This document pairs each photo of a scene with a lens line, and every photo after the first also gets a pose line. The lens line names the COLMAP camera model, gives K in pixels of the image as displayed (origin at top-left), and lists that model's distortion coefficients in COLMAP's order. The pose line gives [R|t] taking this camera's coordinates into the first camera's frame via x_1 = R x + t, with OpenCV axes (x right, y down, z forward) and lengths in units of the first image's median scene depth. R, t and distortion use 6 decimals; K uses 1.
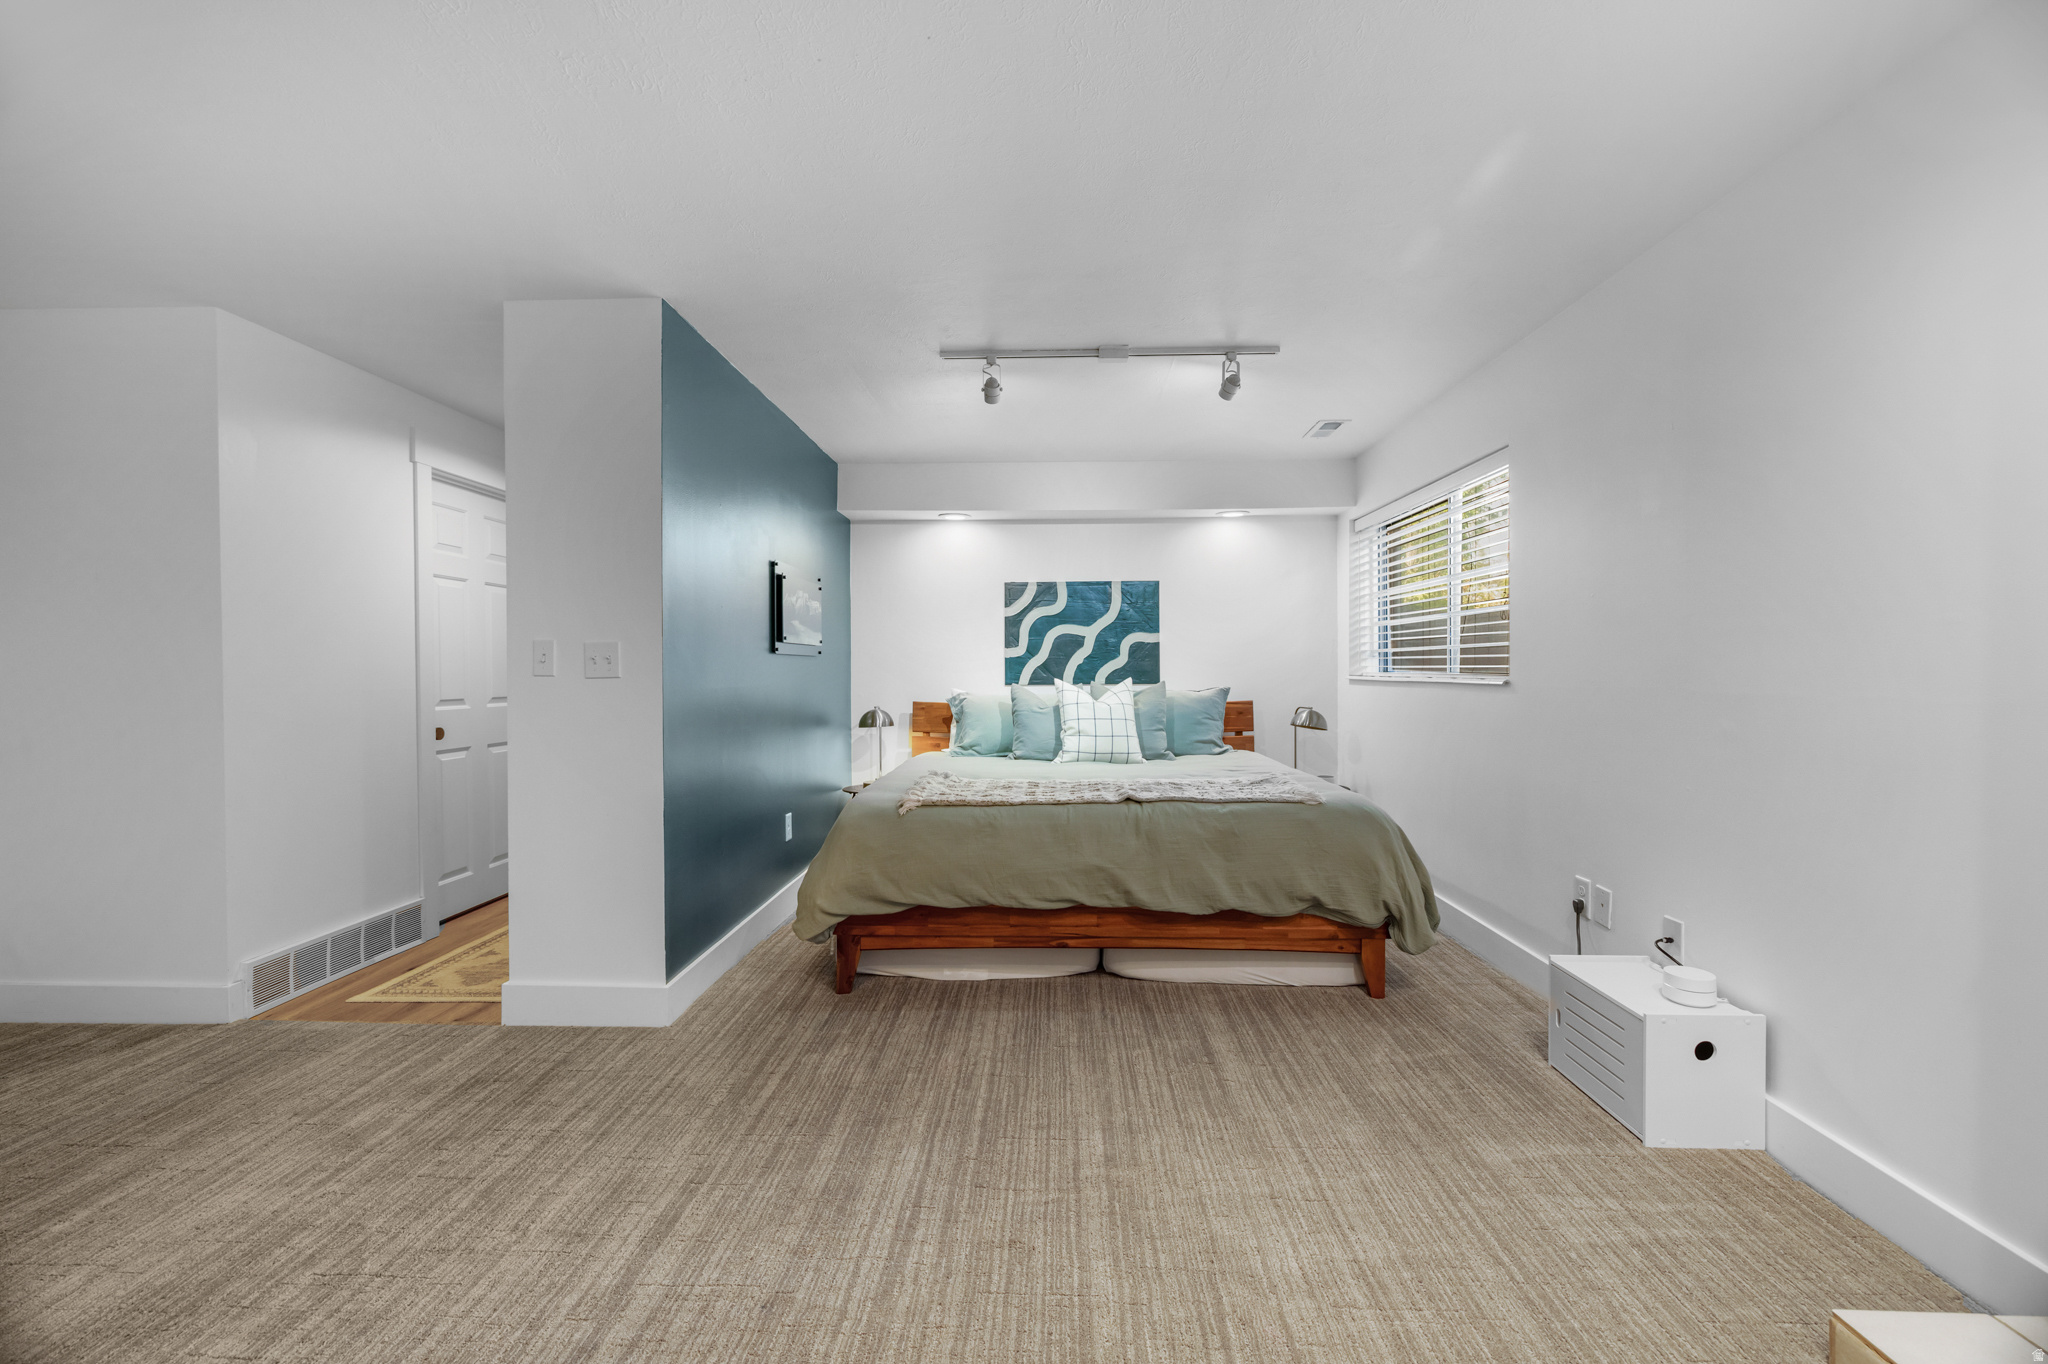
lens RADIAL K [[869.2, 0, 1022.8], [0, 869.2, 680.7], [0, 0, 1]] dist [0.000481, 0.000213]
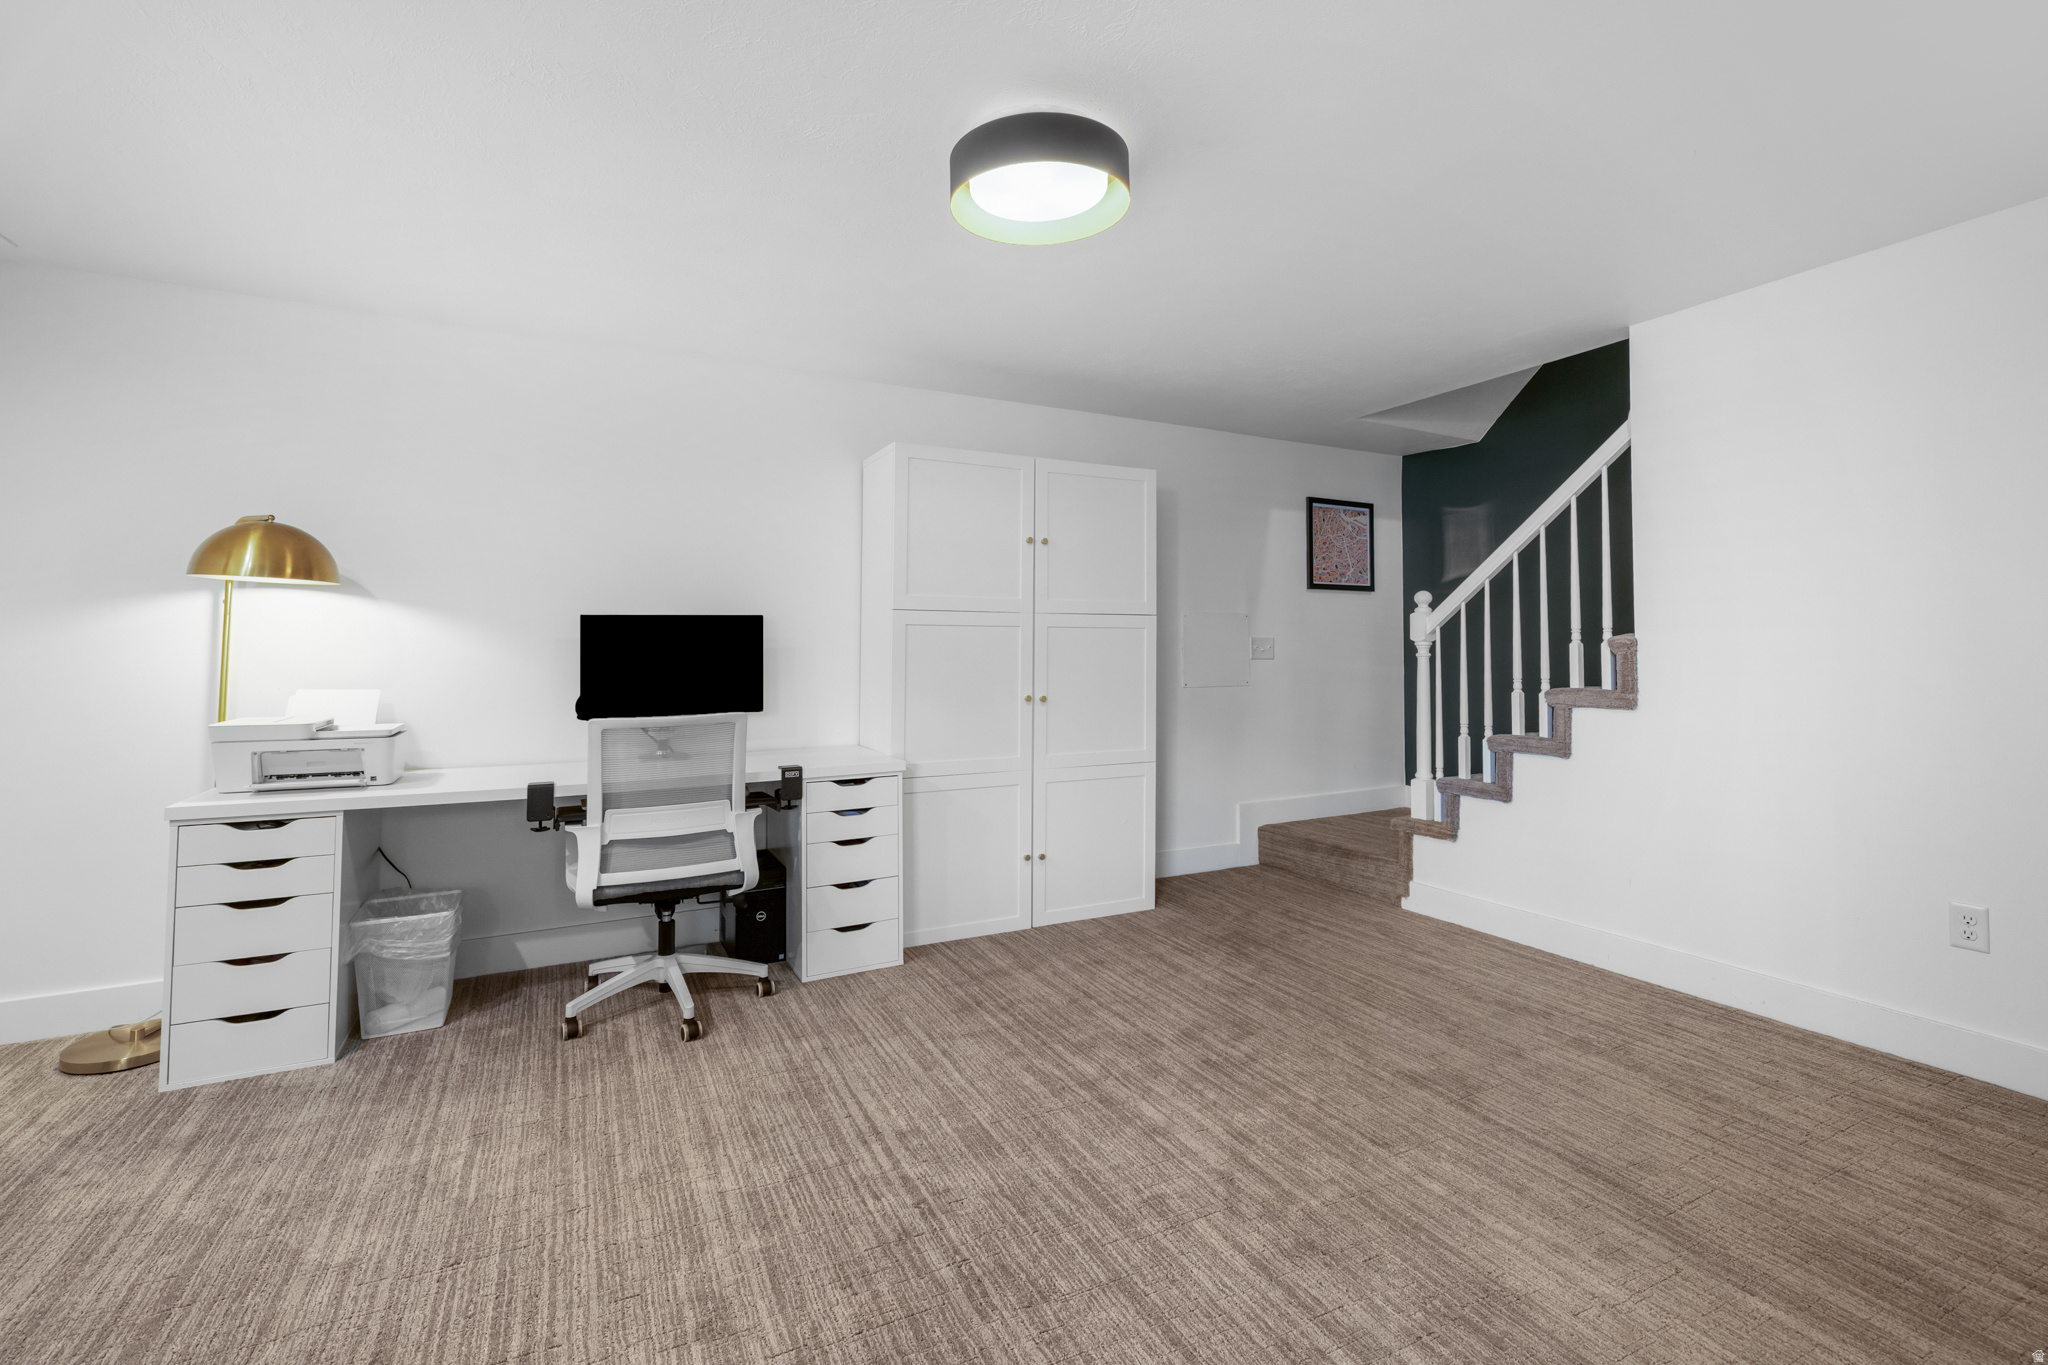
lens RADIAL K [[889.3, 0, 1025.1], [0, 889.3, 614.9], [0, 0, 1]] dist [-0.000069, 0.000003]
pose [[-0.868134, -0.014334, -0.496122, -0.022596], [-0.002593, 0.999700, -0.024347, -0.013209], [0.496323, -0.019850, -0.867911, 0.792921]]
